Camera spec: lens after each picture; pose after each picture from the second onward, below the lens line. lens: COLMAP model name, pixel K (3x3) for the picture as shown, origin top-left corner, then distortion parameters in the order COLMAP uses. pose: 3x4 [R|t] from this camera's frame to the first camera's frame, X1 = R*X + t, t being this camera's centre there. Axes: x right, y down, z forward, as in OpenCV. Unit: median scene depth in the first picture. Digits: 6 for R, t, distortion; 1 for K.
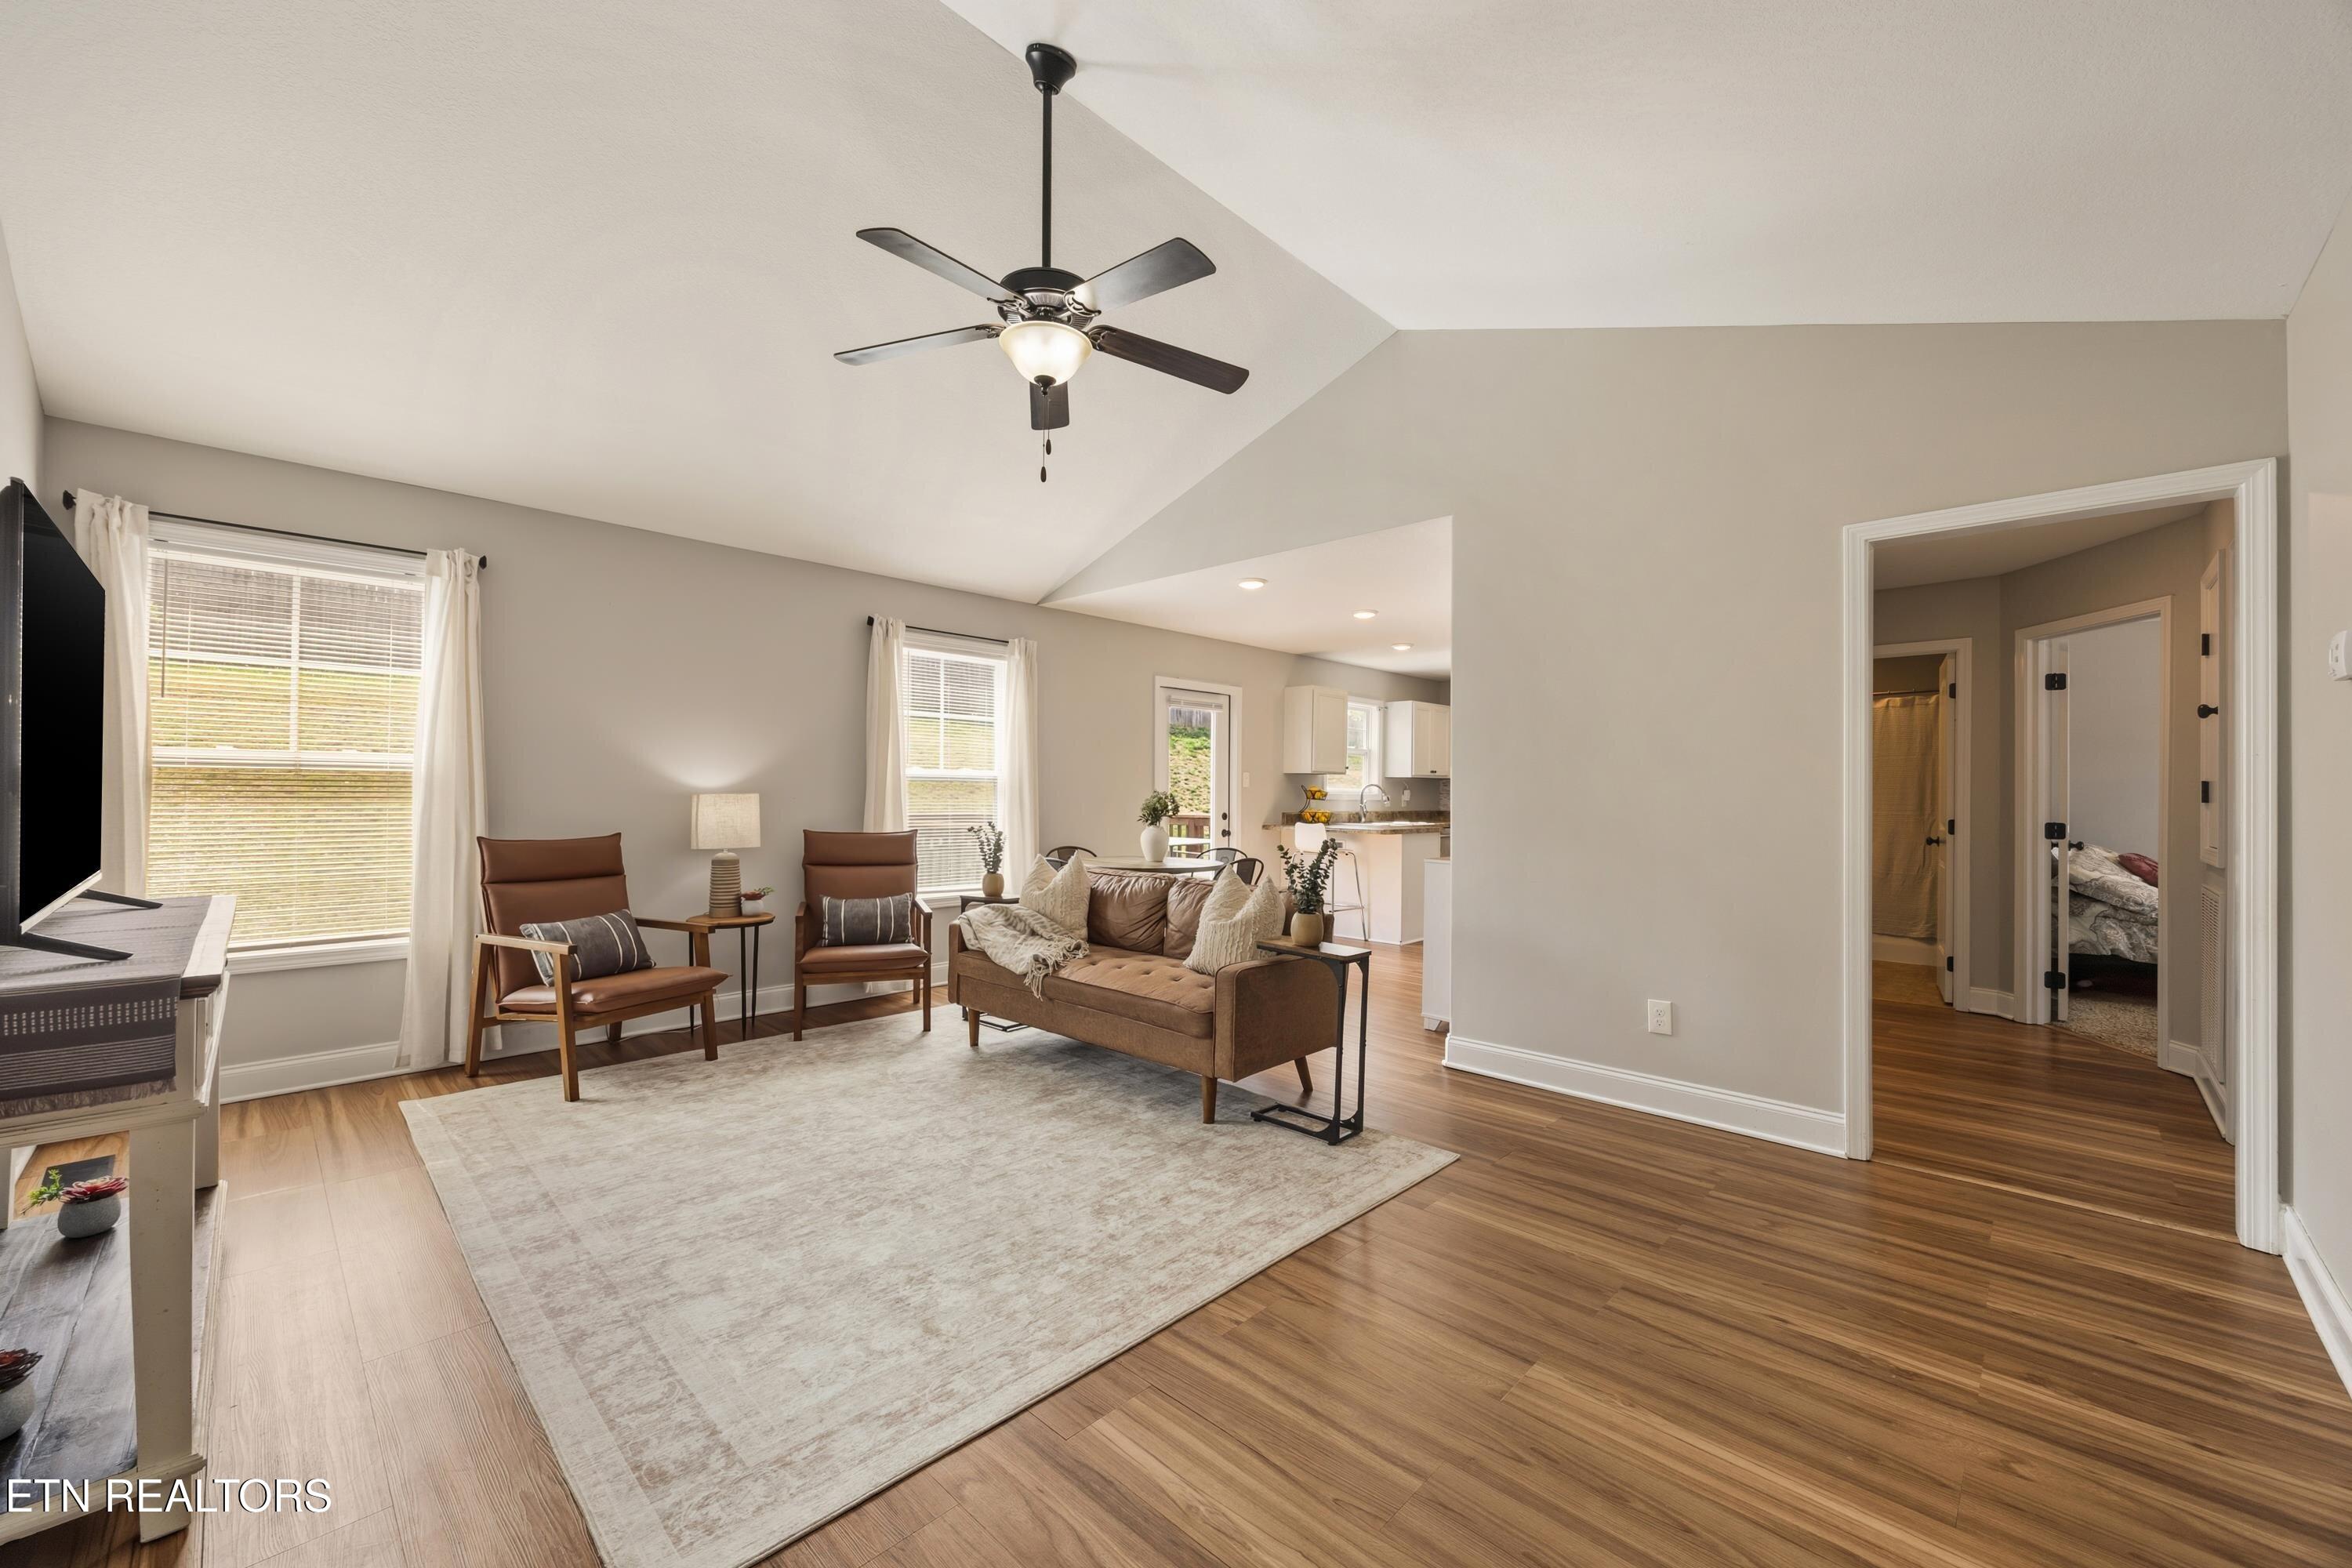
lens RADIAL K [[909.4, 0, 1185.6], [0, 909.4, 790.9], [0, 0, 1]] dist [0.002053, 0.000196]
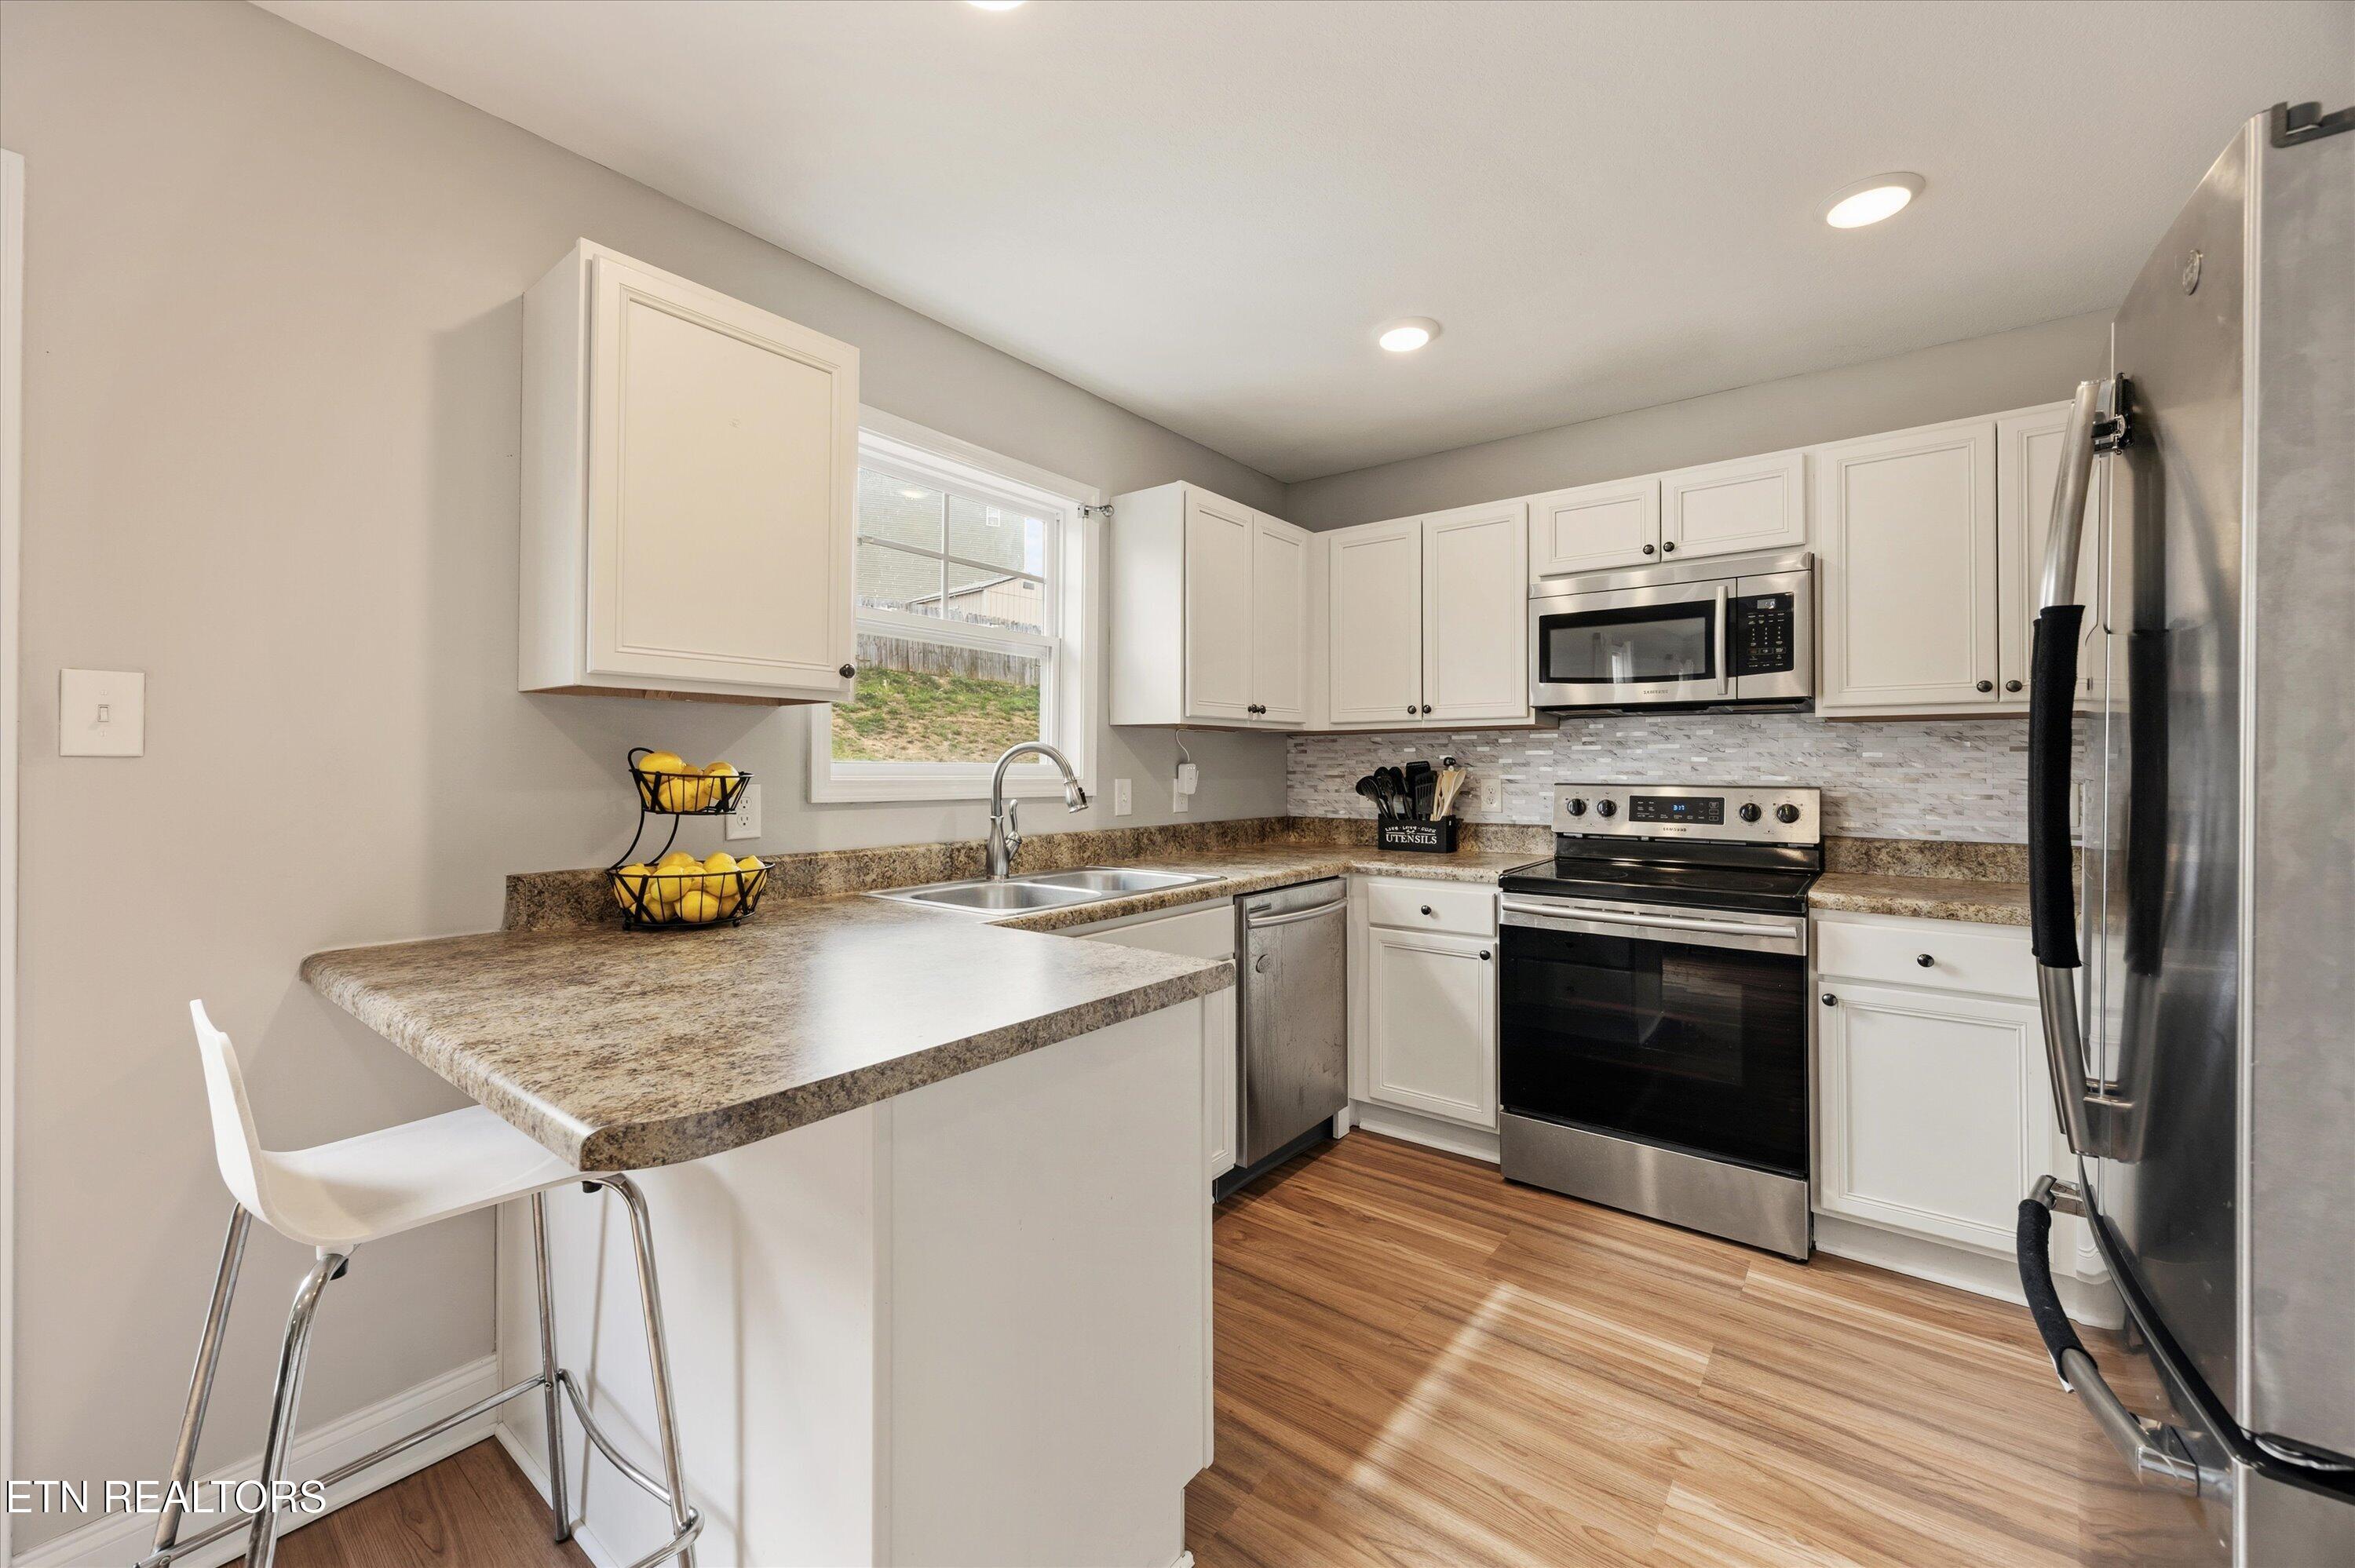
lens RADIAL K [[914.8, 0, 1177.6], [0, 914.8, 761.0], [0, 0, 1]] dist [-0.000400, -0.000052]
pose [[0.994293, -0.004056, 0.106602, 0.505920], [0.004154, 0.999991, -0.000695, -0.004970], [-0.106598, 0.001134, 0.994302, 1.629393]]
